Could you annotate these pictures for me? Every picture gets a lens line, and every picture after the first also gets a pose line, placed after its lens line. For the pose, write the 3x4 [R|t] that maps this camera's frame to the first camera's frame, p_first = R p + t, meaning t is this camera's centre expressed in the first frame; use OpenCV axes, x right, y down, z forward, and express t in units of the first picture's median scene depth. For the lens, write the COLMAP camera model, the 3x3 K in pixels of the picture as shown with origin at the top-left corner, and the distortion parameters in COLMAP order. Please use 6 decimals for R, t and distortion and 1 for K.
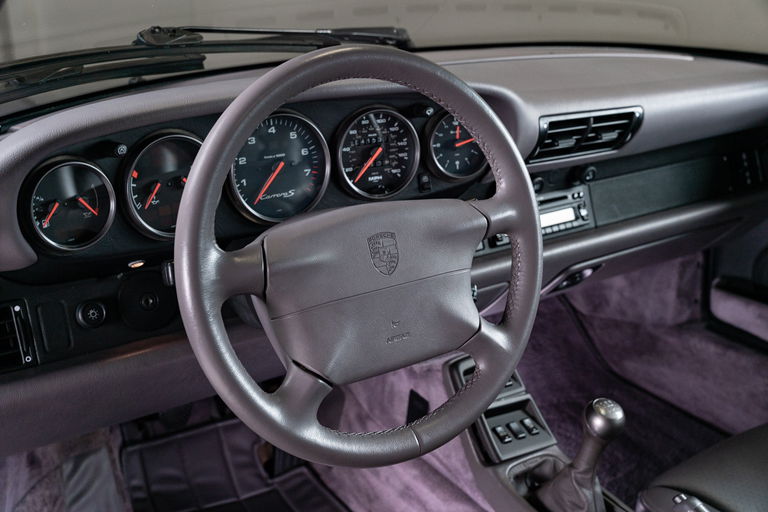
lens RADIAL K [[850.6, 0, 386.1], [0, 850.6, 256.8], [0, 0, 1]] dist [0.007767, 0.000000]
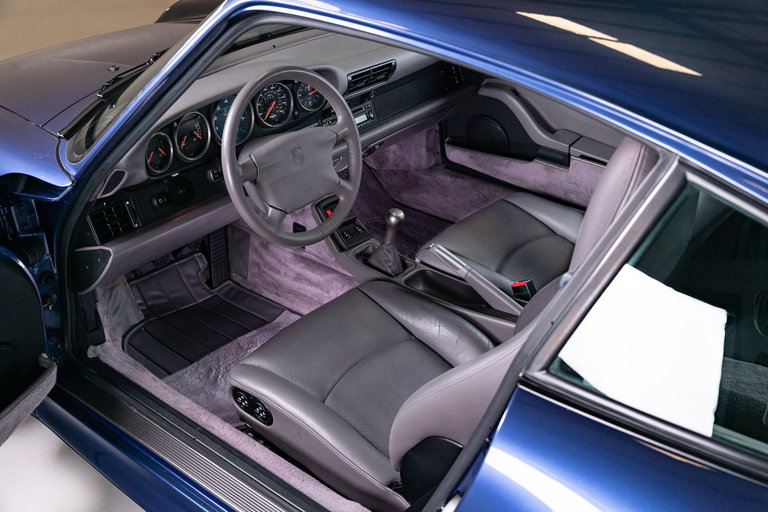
lens RADIAL K [[850.6, 0, 383.2], [0, 850.6, 253.5], [0, 0, 1]] dist [0.007767, 0.000000]
pose [[0.958186, -0.157117, 0.239153, -0.271404], [0.118387, 0.978556, 0.168558, -0.076653], [-0.260509, -0.133198, 0.956239, -0.951143]]
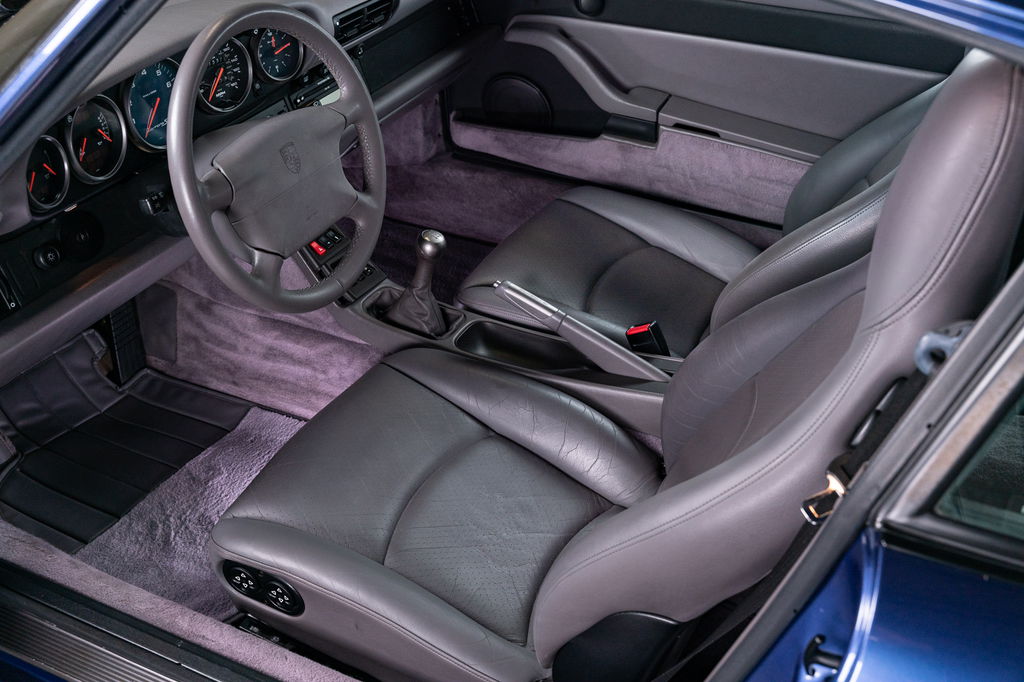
lens RADIAL K [[1134.1, 0, 512.2], [0, 1134.1, 339.7], [0, 0, 1]] dist [0.007767, 0.000000]
pose [[0.863346, -0.274437, 0.423460, -0.393175], [0.173101, 0.949326, 0.262327, -0.103084], [-0.473994, -0.153178, 0.867102, -0.572084]]
